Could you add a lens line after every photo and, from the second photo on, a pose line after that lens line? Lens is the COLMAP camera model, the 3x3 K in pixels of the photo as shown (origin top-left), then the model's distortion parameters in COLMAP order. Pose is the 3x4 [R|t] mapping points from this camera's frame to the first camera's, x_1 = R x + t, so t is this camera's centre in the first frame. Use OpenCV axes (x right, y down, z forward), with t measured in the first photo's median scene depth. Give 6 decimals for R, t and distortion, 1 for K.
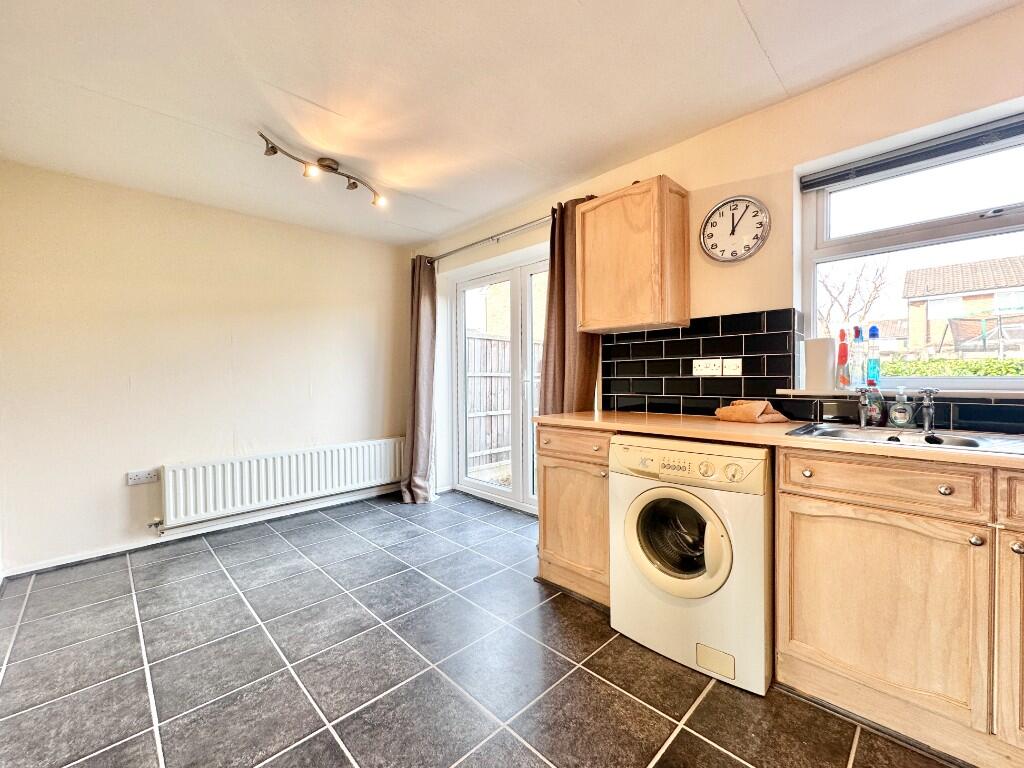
lens RADIAL K [[422.3, 0, 509.8], [0, 422.3, 383.3], [0, 0, 1]] dist [-0.000896, -0.000062]
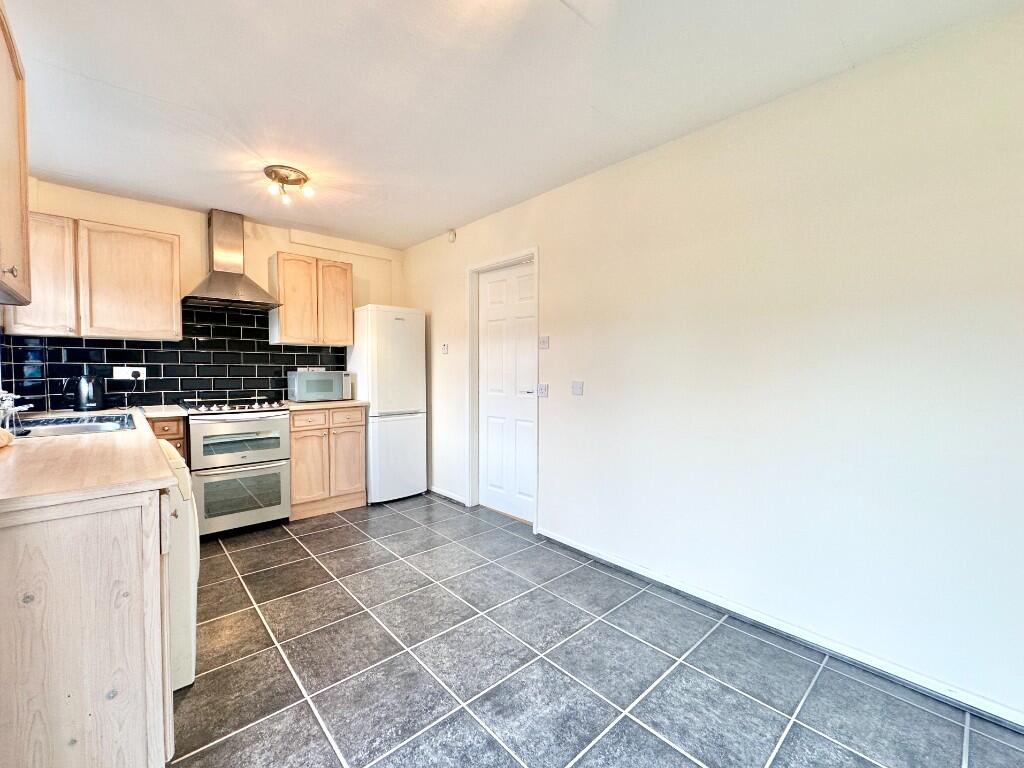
lens RADIAL K [[428.9, 0, 512.0], [0, 428.9, 384.0], [0, 0, 1]] dist [-0.001698, -0.000165]
pose [[-0.999492, 0.003519, 0.031666, -0.423015], [0.005213, 0.998550, 0.053570, -0.062303], [-0.031432, 0.053708, -0.998062, 1.783434]]
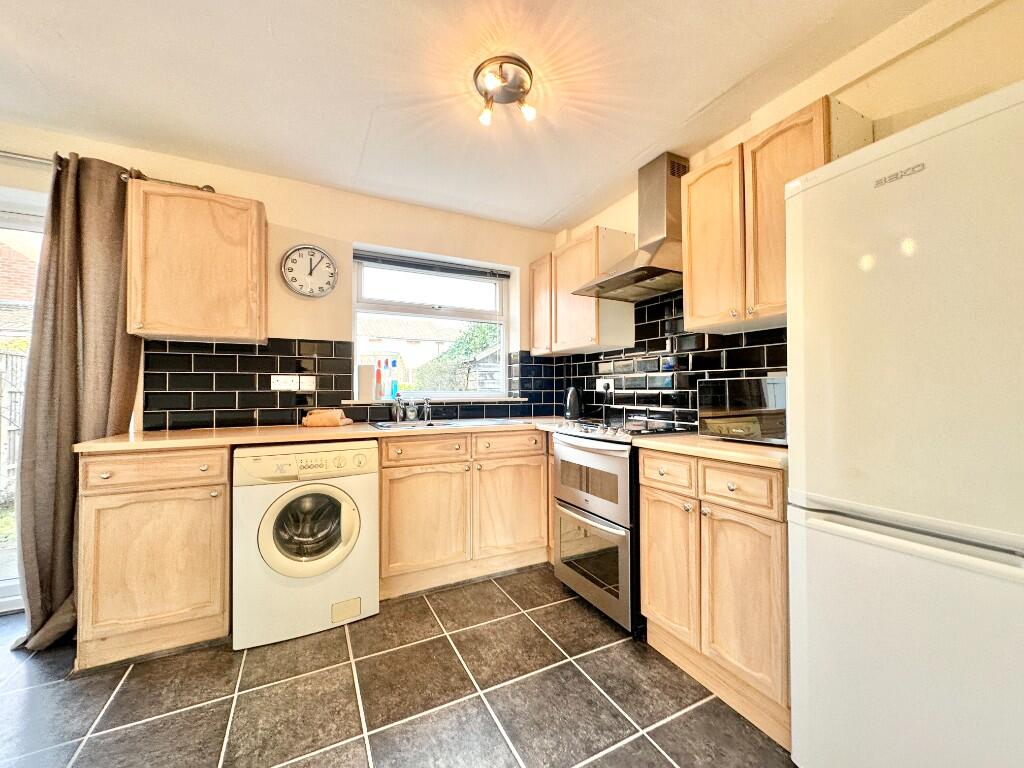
lens RADIAL K [[407.7, 0, 510.8], [0, 407.7, 384.3], [0, 0, 1]] dist [-0.000444, -0.000059]
pose [[0.296742, 0.023379, 0.954671, -0.465537], [0.016008, 0.999438, -0.029452, 0.010255], [-0.954823, 0.024022, 0.296201, 0.109551]]
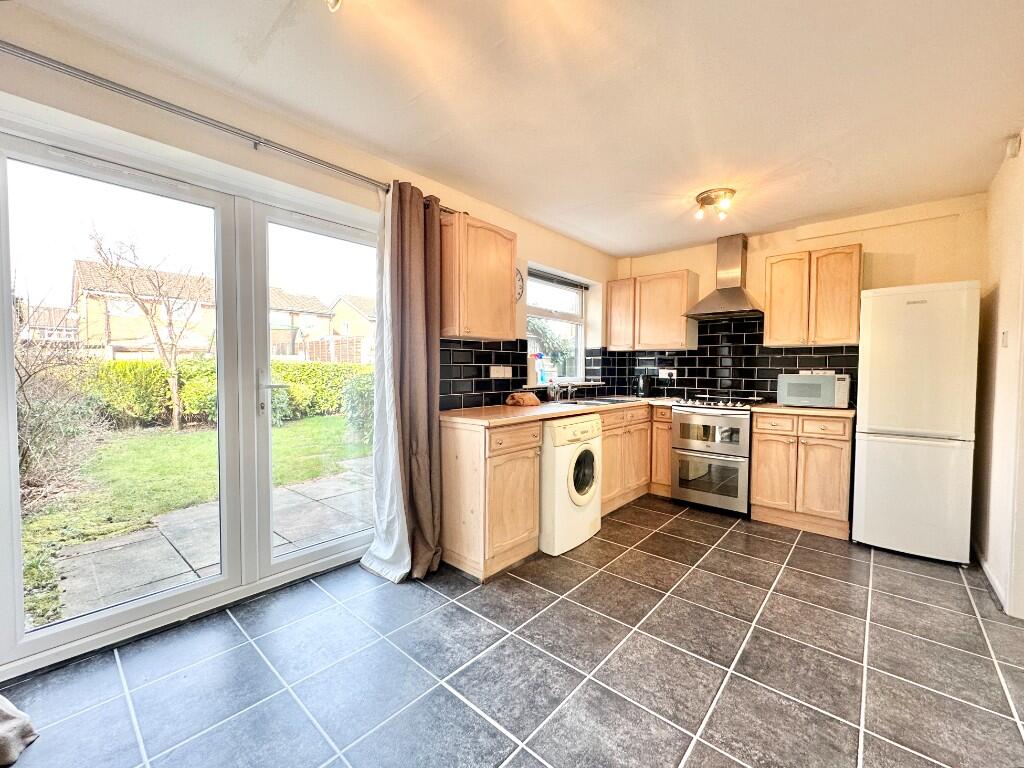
lens RADIAL K [[422.3, 0, 509.8], [0, 422.3, 383.3], [0, 0, 1]] dist [-0.000896, -0.000062]
pose [[-0.074269, -0.026107, 0.996896, -1.136454], [0.010850, 0.999577, 0.026985, -0.043797], [-0.997179, 0.012820, -0.073954, 1.236262]]
